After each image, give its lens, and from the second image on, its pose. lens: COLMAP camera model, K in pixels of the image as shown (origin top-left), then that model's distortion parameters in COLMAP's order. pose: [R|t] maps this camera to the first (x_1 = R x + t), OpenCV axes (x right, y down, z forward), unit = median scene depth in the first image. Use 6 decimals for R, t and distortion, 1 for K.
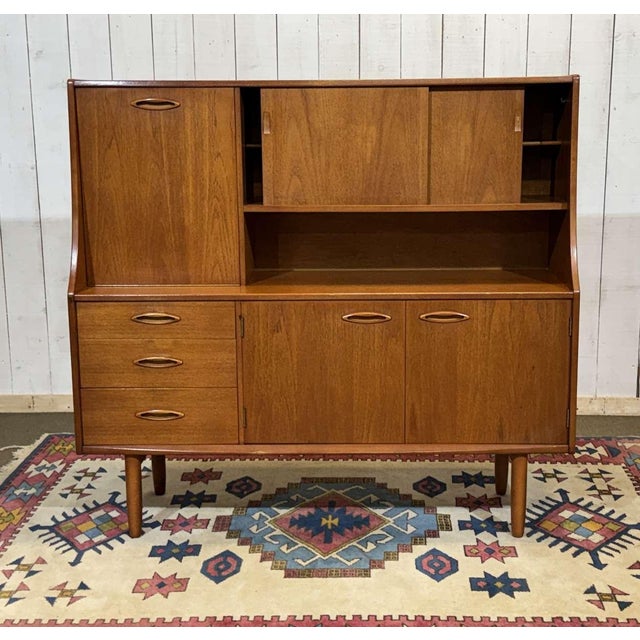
lens RADIAL K [[1130.4, 0, 359.2], [0, 1130.4, 312.3], [0, 0, 1]] dist [0.132444, 0.000000]
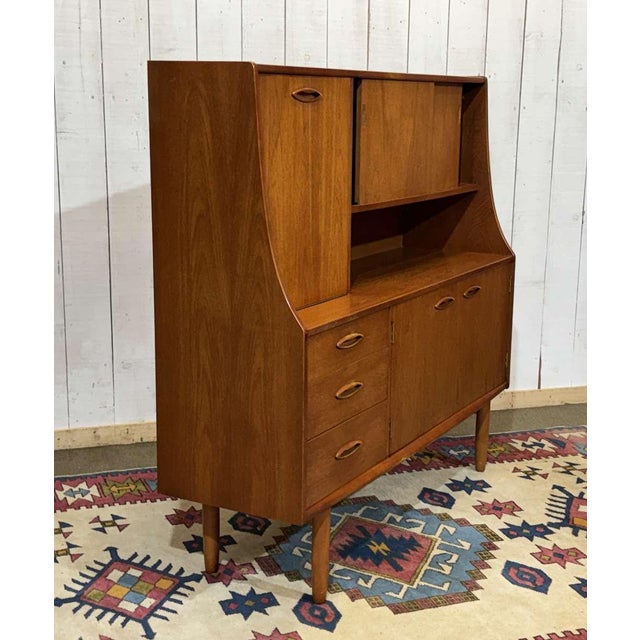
lens RADIAL K [[1130.4, 0, 360.9], [0, 1130.4, 331.6], [0, 0, 1]] dist [0.132444, 0.000000]
pose [[0.917173, -0.057765, 0.394281, -0.413947], [0.050244, 0.998305, 0.029382, -0.020995], [-0.395309, -0.007138, 0.918520, 0.160908]]
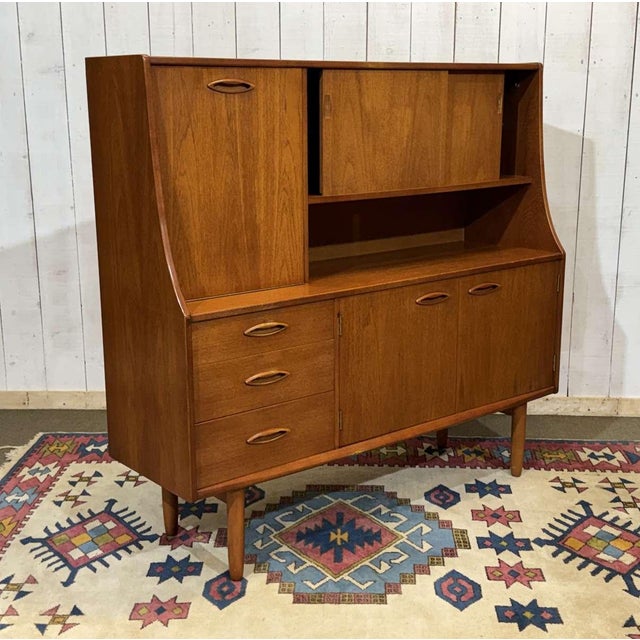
lens RADIAL K [[1037.1, 0, 324.1], [0, 1037.1, 333.9], [0, 0, 1]] dist [0.118800, 0.000000]
pose [[0.999910, 0.005585, -0.012185, -0.029975], [-0.005112, 0.999247, 0.038460, -0.016599], [0.012390, -0.038395, 0.999186, 0.153728]]
